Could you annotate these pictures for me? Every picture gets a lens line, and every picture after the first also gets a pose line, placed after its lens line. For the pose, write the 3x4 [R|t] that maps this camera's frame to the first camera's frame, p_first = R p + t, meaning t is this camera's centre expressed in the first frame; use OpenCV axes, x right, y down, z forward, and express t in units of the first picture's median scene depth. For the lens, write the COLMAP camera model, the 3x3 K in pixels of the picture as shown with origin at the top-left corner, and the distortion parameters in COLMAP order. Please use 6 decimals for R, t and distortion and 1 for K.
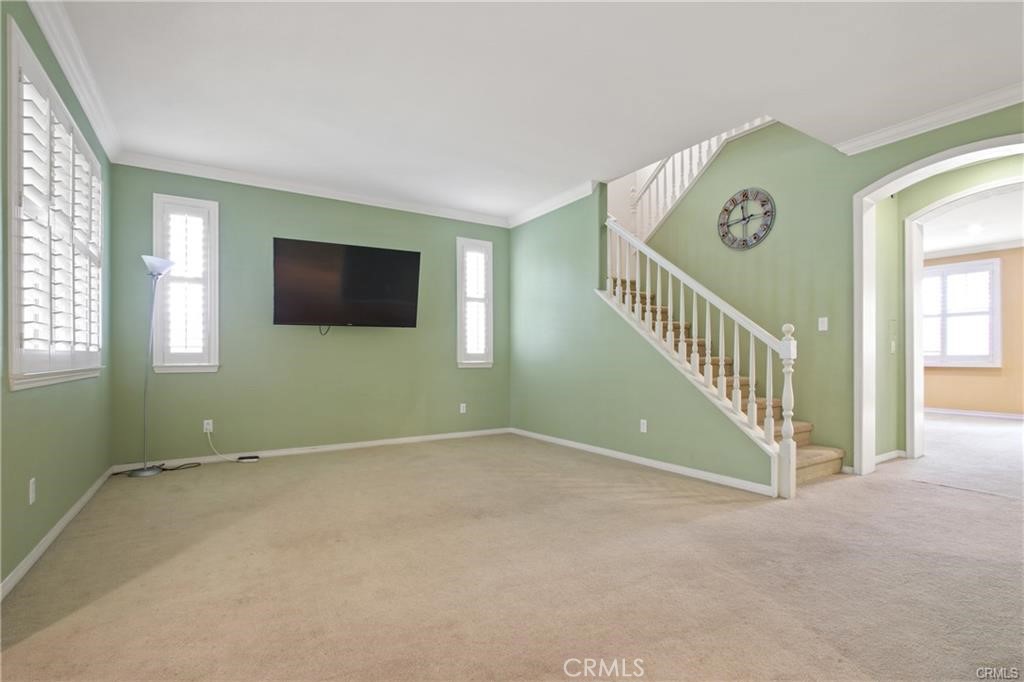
lens RADIAL K [[473.2, 0, 516.8], [0, 473.2, 358.4], [0, 0, 1]] dist [-0.010341, -0.000171]
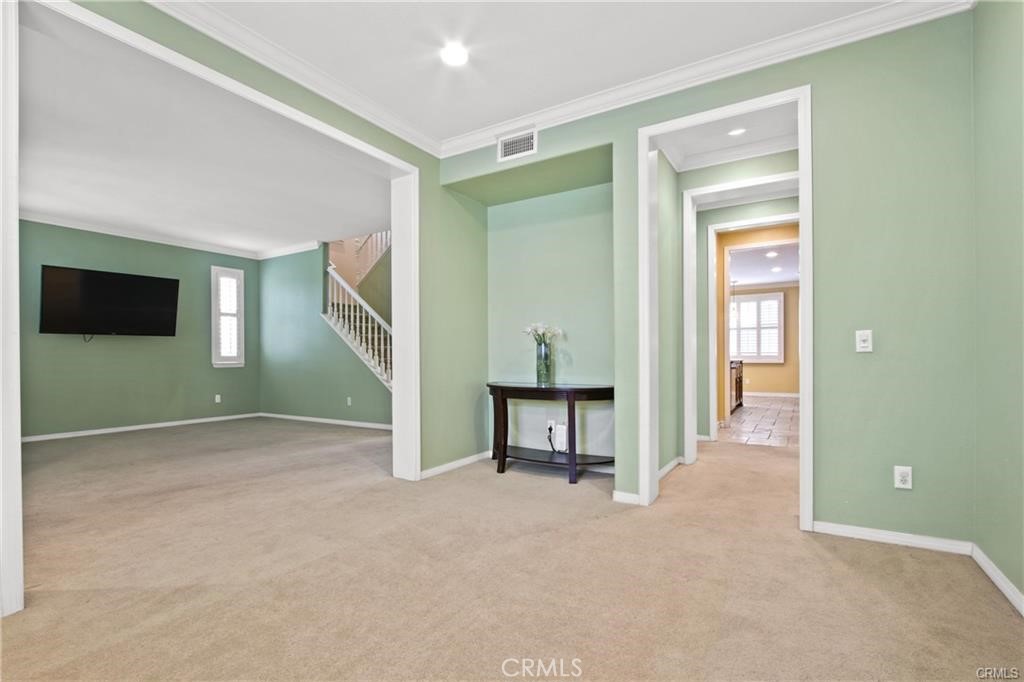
lens RADIAL K [[473.2, 0, 516.8], [0, 473.2, 358.4], [0, 0, 1]] dist [-0.010341, -0.000171]
pose [[0.899386, -0.005848, 0.437116, 0.058857], [0.006926, 0.999976, -0.000872, 0.002480], [-0.437101, 0.003812, 0.899405, -0.515580]]
